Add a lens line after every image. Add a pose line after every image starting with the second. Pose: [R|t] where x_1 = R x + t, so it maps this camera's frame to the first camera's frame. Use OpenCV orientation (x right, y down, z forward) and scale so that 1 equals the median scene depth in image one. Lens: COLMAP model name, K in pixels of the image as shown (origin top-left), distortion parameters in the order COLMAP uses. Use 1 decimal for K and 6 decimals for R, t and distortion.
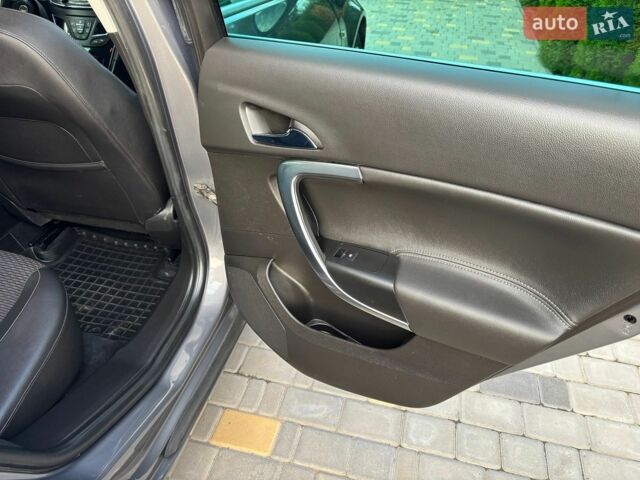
lens RADIAL K [[491.9, 0, 315.0], [0, 491.9, 239.9], [0, 0, 1]] dist [0.013372, -0.004316]
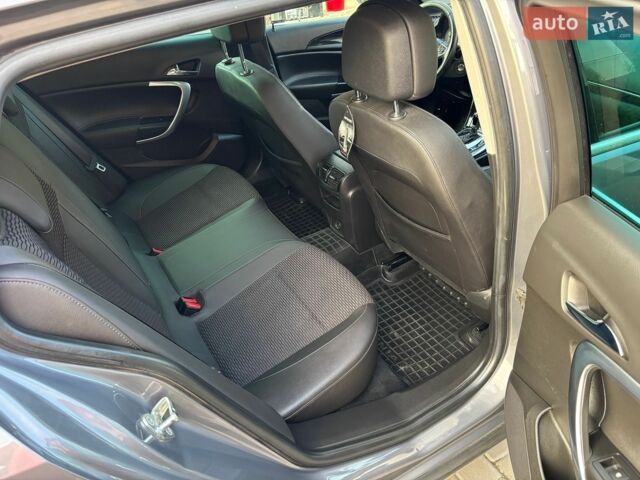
lens RADIAL K [[491.9, 0, 315.0], [0, 491.9, 239.9], [0, 0, 1]] dist [0.013372, -0.004316]
pose [[0.691387, 0.363249, -0.624527, 0.061884], [-0.366987, 0.921167, 0.129510, -0.170794], [0.622338, 0.139651, 0.770190, -0.062593]]
